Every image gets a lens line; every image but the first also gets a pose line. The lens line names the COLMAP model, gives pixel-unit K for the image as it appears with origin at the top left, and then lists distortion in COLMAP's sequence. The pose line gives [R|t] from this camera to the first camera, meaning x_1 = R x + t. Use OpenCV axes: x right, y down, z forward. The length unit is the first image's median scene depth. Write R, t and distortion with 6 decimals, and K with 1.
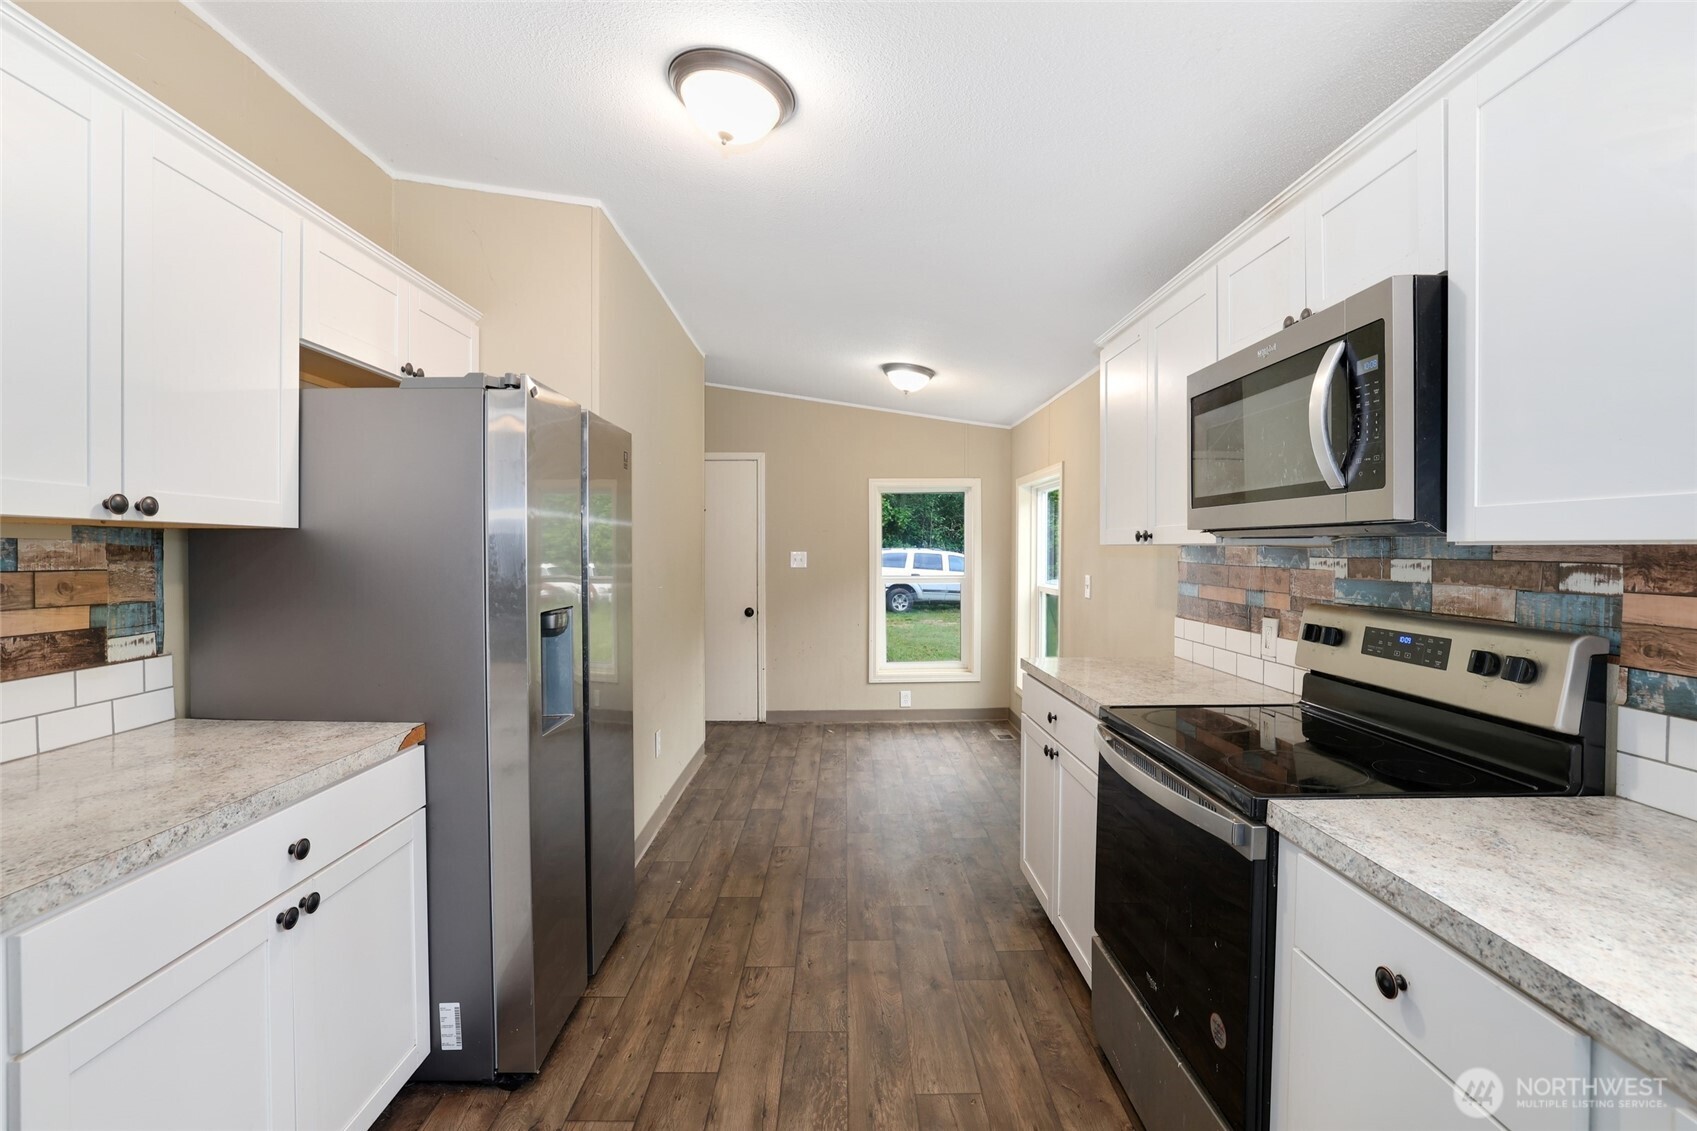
lens RADIAL K [[756.8, 0, 841.9], [0, 756.8, 559.6], [0, 0, 1]] dist [-0.012763, 0.001940]
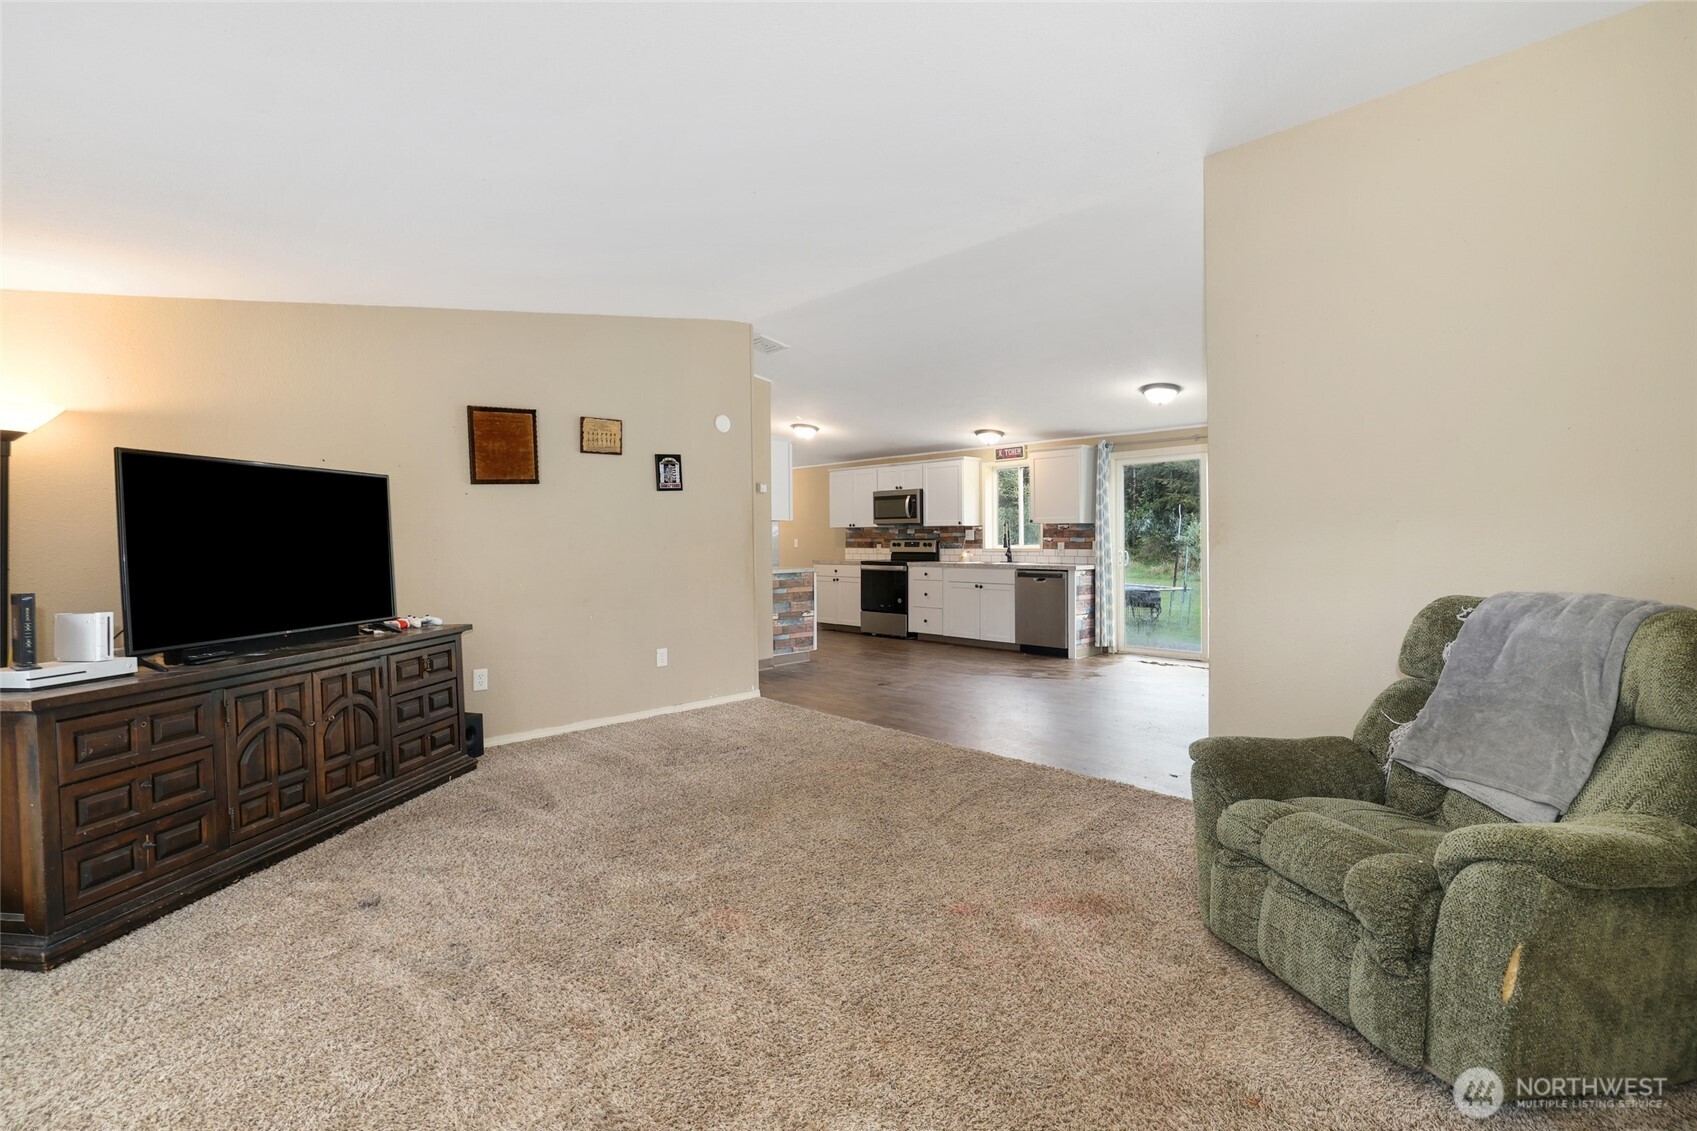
lens RADIAL K [[756.8, 0, 848.2], [0, 756.8, 559.9], [0, 0, 1]] dist [-0.012763, 0.001940]
pose [[0.721915, -0.030061, 0.691328, -4.316928], [0.020128, 0.999545, 0.022444, 0.112323], [-0.691689, -0.002288, 0.722192, -3.402254]]
